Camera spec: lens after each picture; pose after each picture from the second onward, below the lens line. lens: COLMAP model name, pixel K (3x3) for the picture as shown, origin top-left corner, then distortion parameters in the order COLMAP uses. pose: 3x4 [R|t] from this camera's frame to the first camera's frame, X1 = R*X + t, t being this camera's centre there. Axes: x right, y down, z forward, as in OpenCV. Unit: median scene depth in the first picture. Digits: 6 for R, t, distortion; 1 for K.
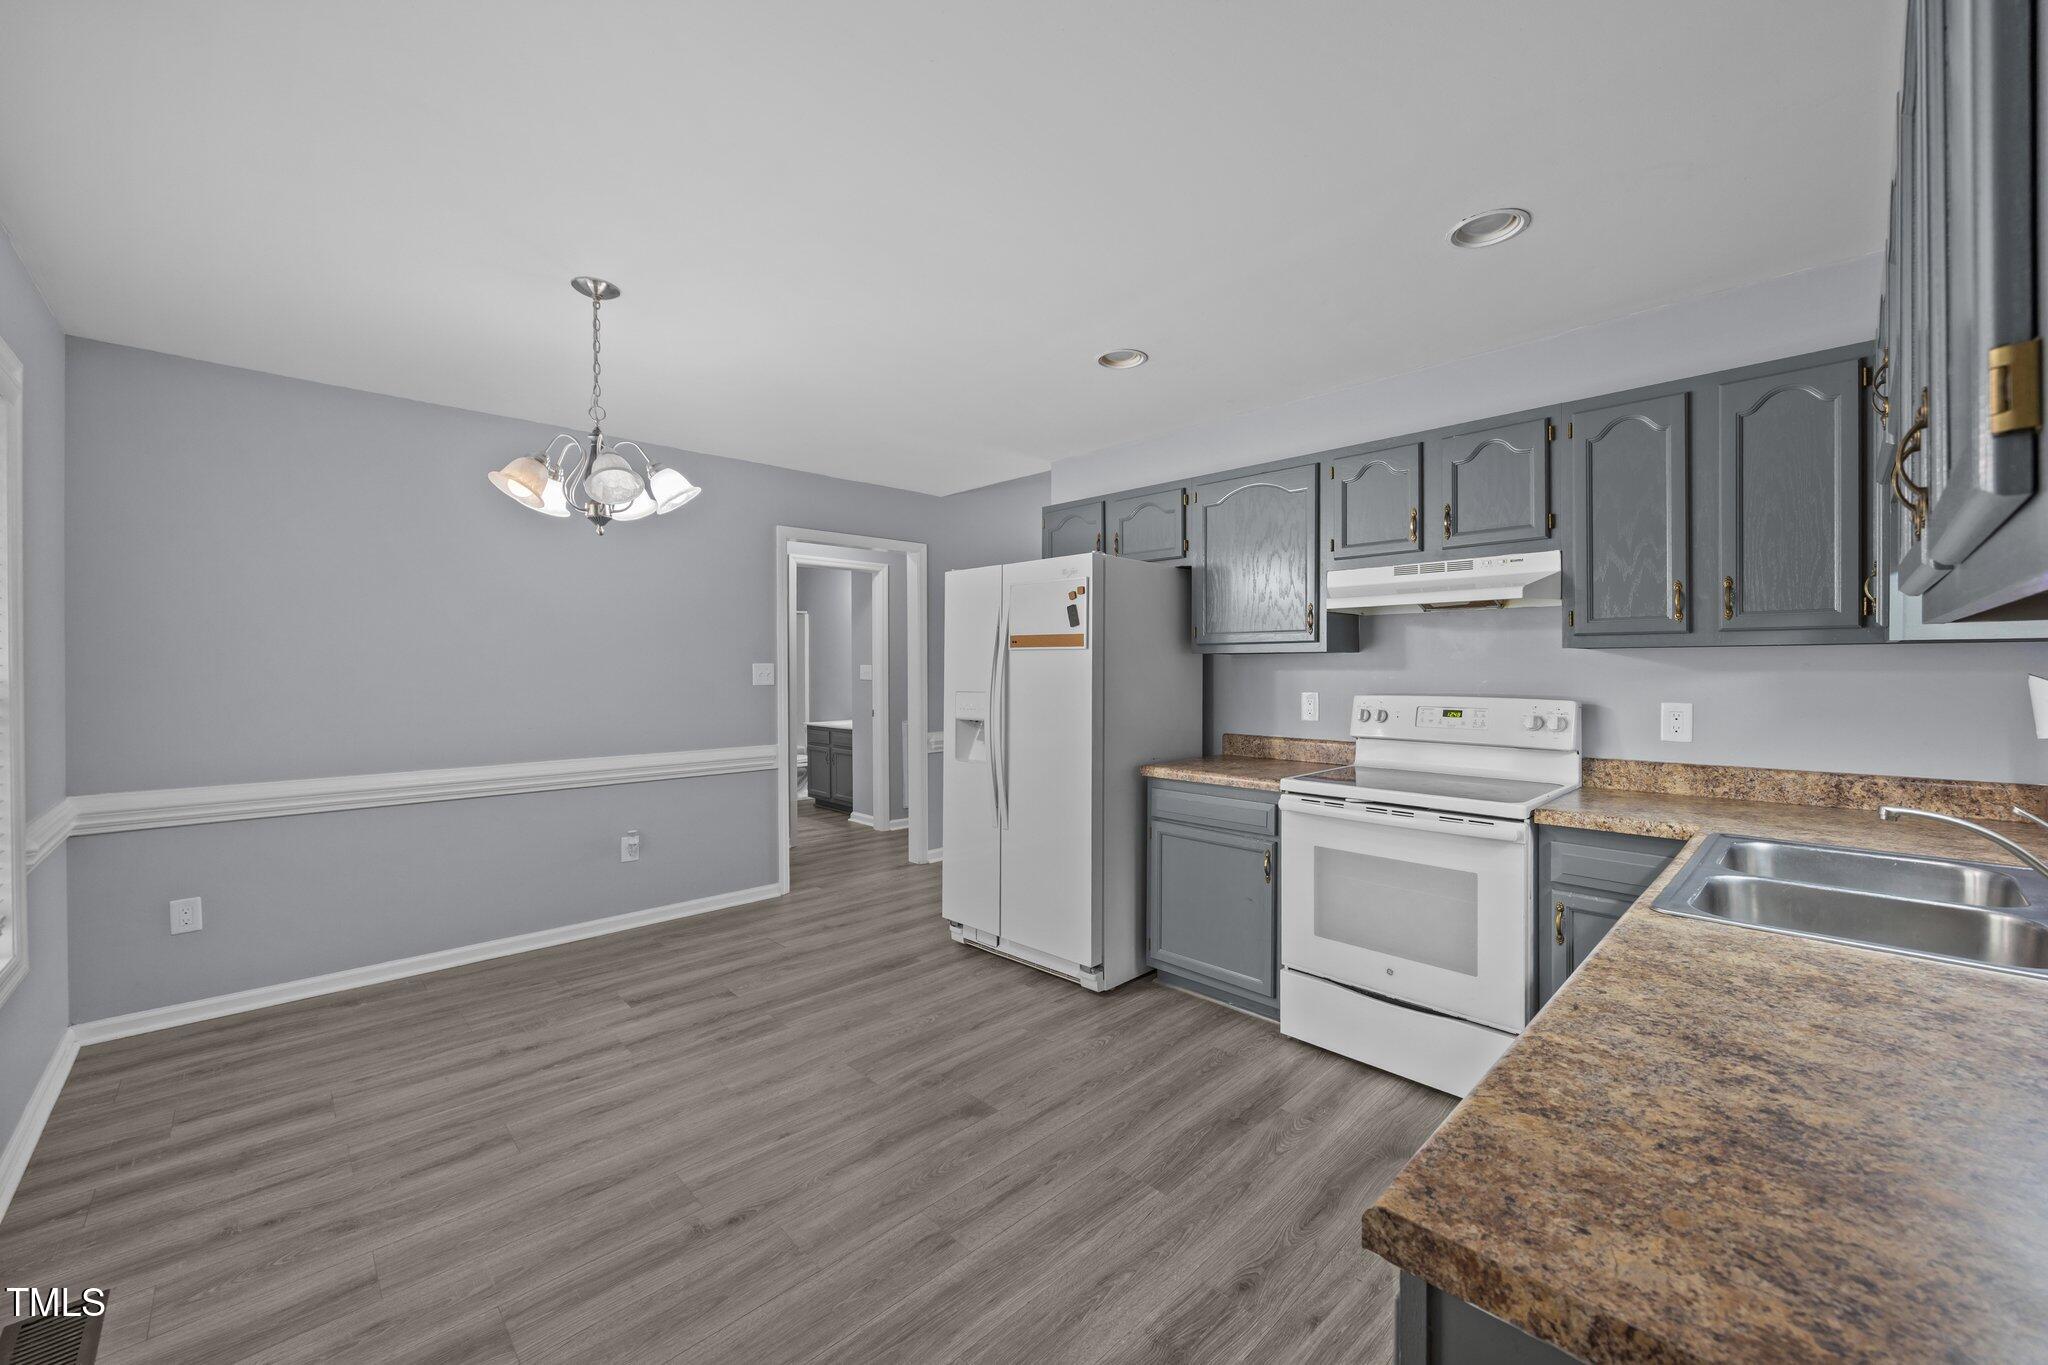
lens RADIAL K [[782.3, 0, 1031.5], [0, 782.3, 672.4], [0, 0, 1]] dist [-0.002353, -0.000202]
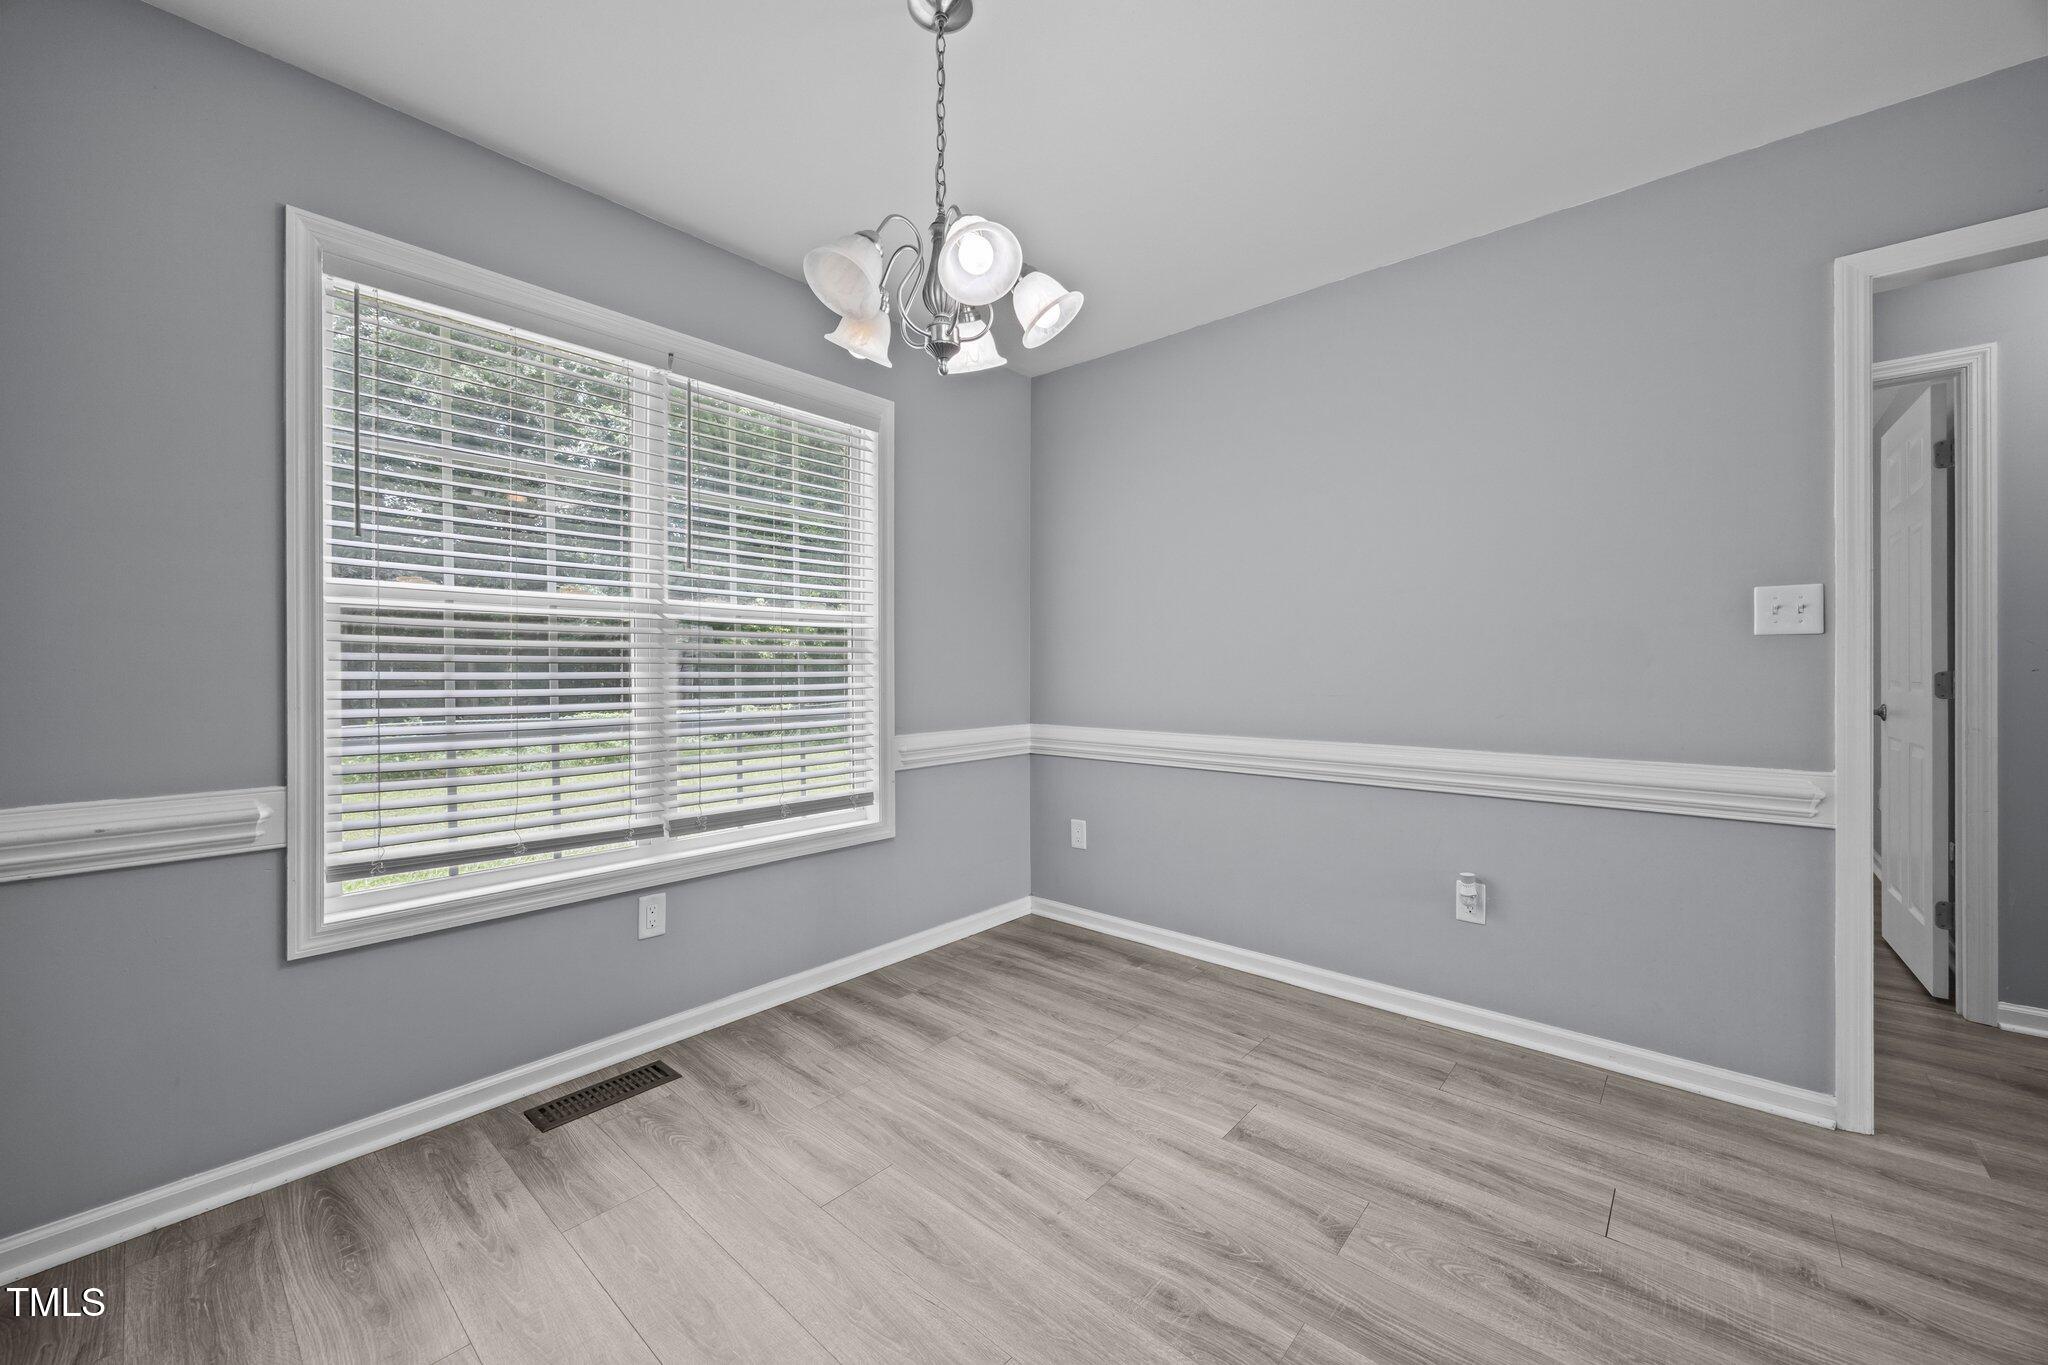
lens RADIAL K [[782.3, 0, 1025.6], [0, 782.3, 673.6], [0, 0, 1]] dist [-0.002353, -0.000202]
pose [[0.089904, 0.010886, -0.995891, 0.091315], [-0.005827, 0.999929, 0.010404, 0.056413], [0.995933, 0.004868, 0.089961, 0.815655]]
